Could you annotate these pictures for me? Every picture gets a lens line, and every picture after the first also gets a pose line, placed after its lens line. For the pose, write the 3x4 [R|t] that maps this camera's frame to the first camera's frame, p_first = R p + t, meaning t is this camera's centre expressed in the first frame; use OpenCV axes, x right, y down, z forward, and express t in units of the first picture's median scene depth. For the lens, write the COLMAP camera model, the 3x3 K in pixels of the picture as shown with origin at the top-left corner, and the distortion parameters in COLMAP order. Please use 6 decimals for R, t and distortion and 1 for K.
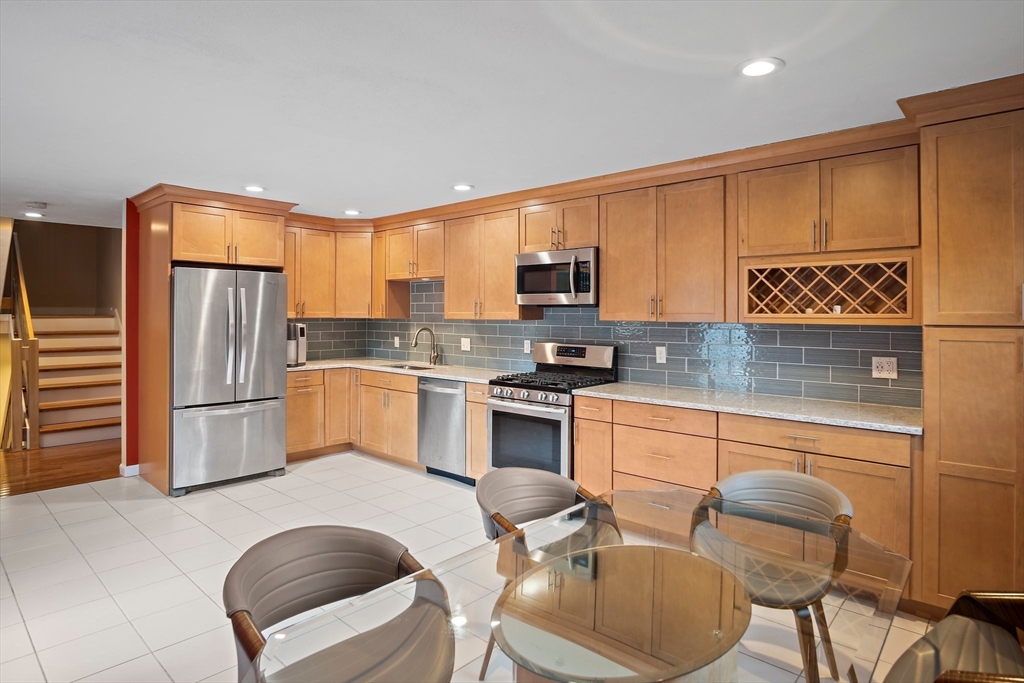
lens RADIAL K [[565.2, 0, 504.1], [0, 565.2, 313.9], [0, 0, 1]] dist [-0.034793, 0.011048]
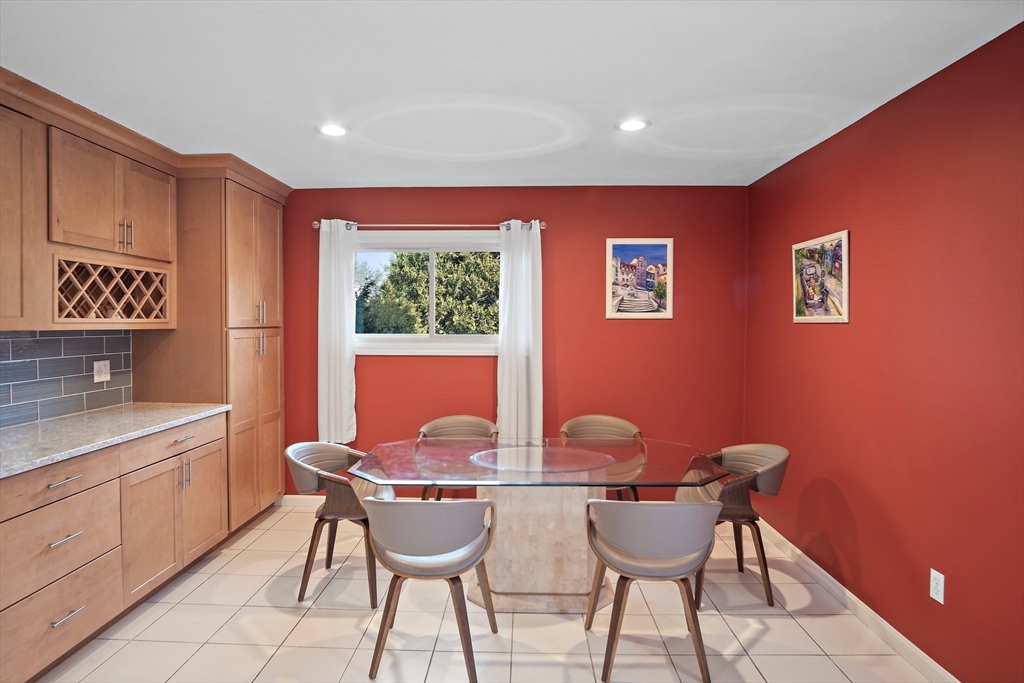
lens RADIAL K [[565.2, 0, 517.1], [0, 565.2, 335.7], [0, 0, 1]] dist [-0.034793, 0.011048]
pose [[-0.670263, -0.024657, 0.741714, -0.387599], [-0.009514, 0.999651, 0.024633, -0.000587], [-0.742062, 0.009454, -0.670264, 0.751813]]
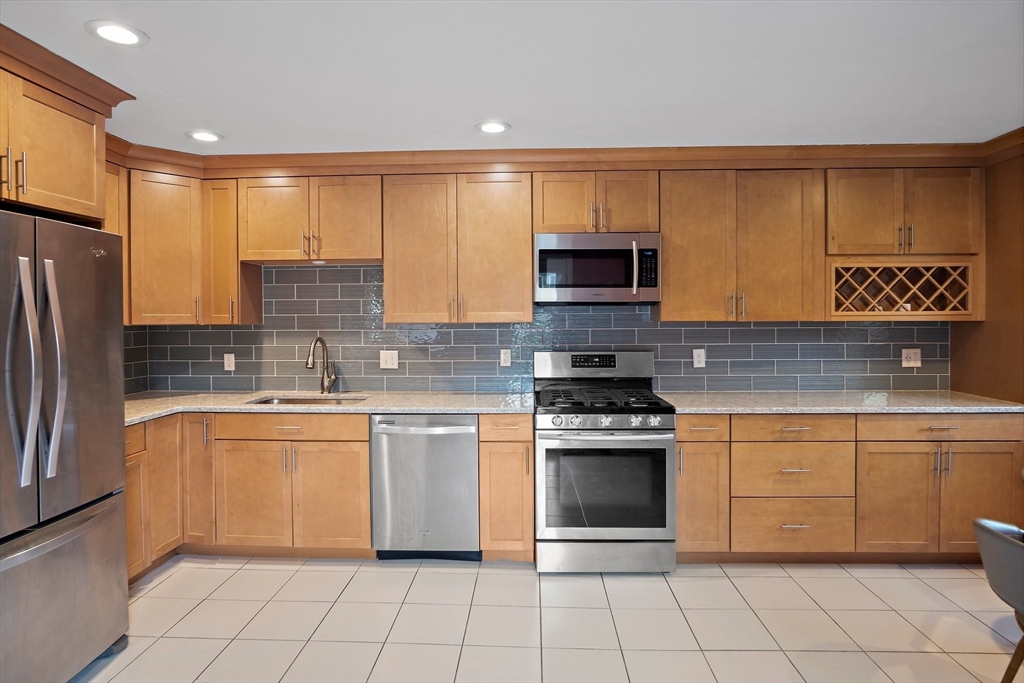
lens RADIAL K [[565.2, 0, 499.8], [0, 565.2, 323.6], [0, 0, 1]] dist [-0.034793, 0.011048]
pose [[0.765322, -0.017282, 0.643416, -0.477002], [0.008120, 0.999819, 0.017196, -0.001011], [-0.643597, -0.007935, 0.765324, 0.449344]]
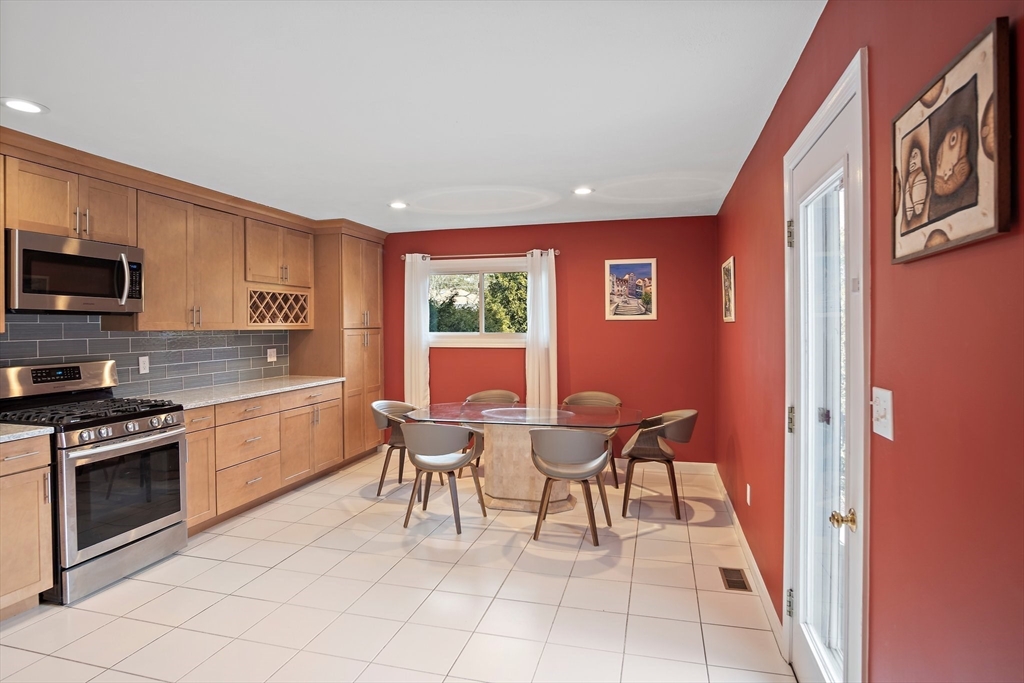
lens RADIAL K [[565.2, 0, 522.1], [0, 565.2, 330.8], [0, 0, 1]] dist [-0.034793, 0.011048]
pose [[-0.484216, -0.013334, 0.874847, -0.776652], [-0.001181, 0.999893, 0.014587, -0.001562], [-0.874947, 0.006030, -0.484180, 0.779494]]
